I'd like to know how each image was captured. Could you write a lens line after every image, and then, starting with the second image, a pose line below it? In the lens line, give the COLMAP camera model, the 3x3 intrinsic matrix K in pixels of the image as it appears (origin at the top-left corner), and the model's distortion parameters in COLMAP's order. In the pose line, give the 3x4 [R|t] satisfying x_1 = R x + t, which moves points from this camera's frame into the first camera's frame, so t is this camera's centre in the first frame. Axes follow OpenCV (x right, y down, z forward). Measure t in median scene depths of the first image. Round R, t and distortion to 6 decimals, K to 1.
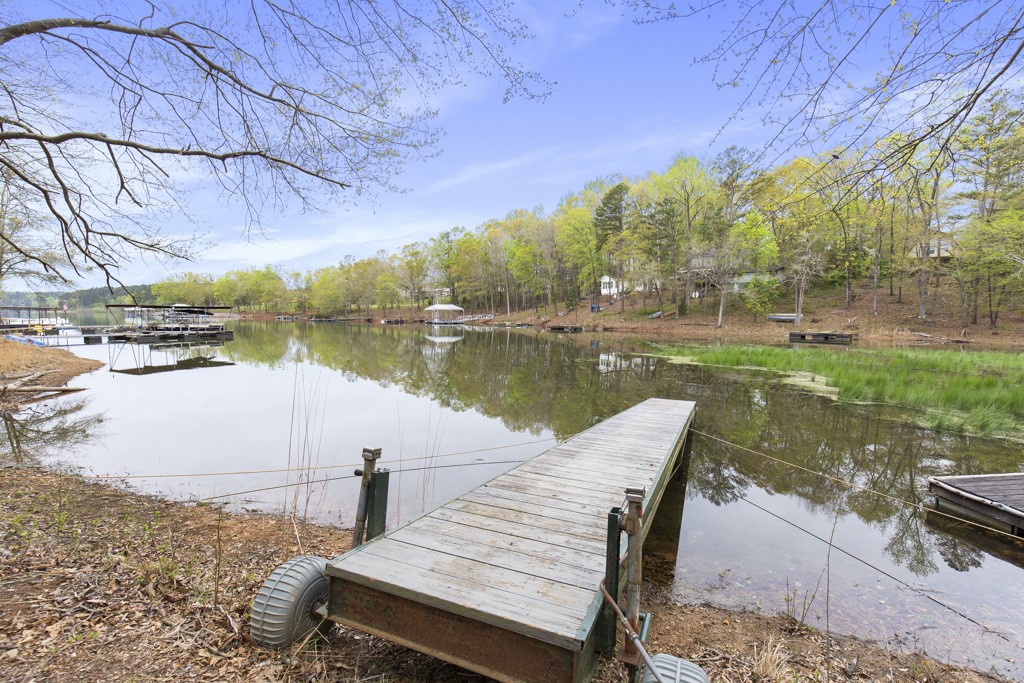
lens RADIAL K [[467.3, 0, 515.9], [0, 467.3, 345.5], [0, 0, 1]] dist [0.005899, -0.000104]
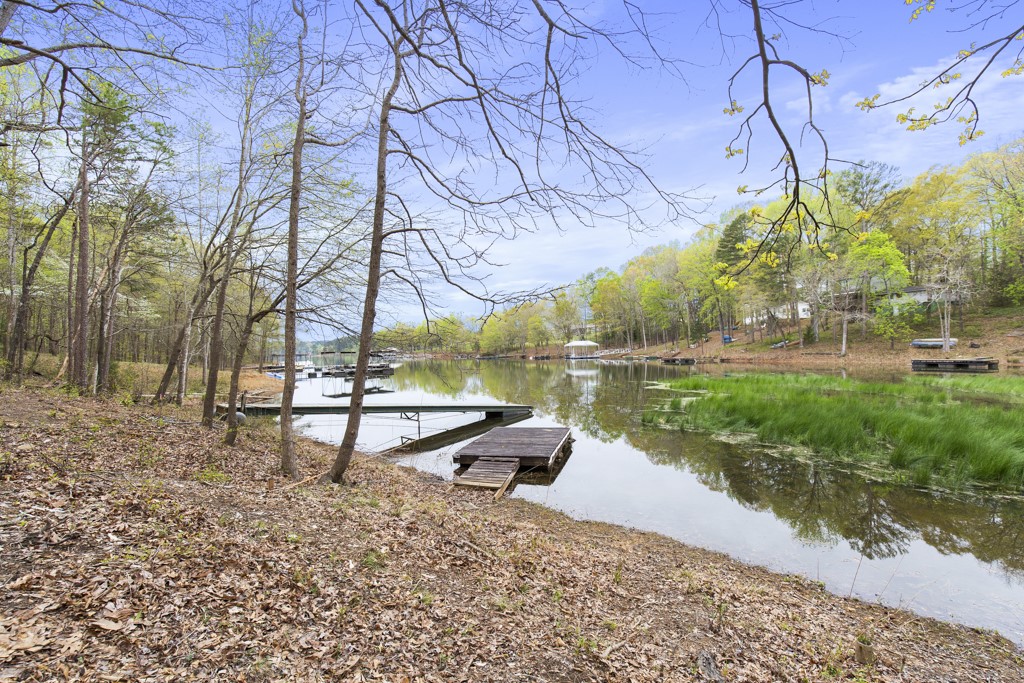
lens RADIAL K [[467.3, 0, 513.1], [0, 467.3, 341.5], [0, 0, 1]] dist [0.005899, -0.000104]
pose [[0.924953, -0.036498, -0.378326, 0.104258], [0.005290, 0.996519, -0.083204, 0.003328], [0.380045, 0.074958, 0.921926, -0.061231]]
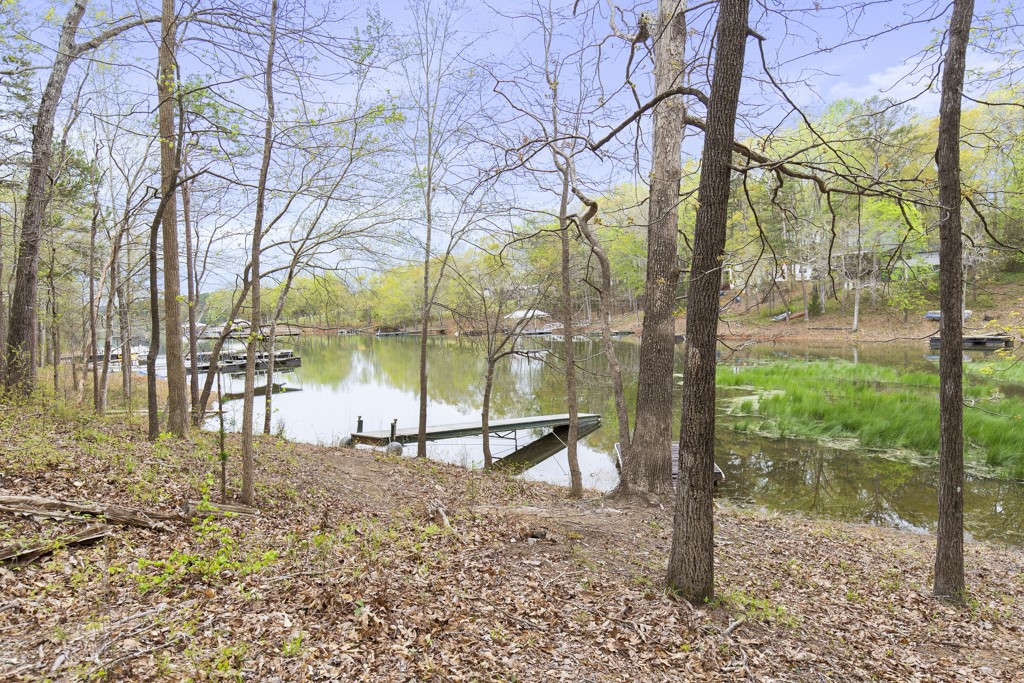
lens RADIAL K [[661.3, 0, 509.3], [0, 661.3, 338.8], [0, 0, 1]] dist [-0.005296, 0.003777]
pose [[0.975176, -0.034781, -0.218681, 0.062696], [0.029718, 0.999210, -0.026400, -0.008327], [0.219426, 0.019246, 0.975439, -0.123643]]
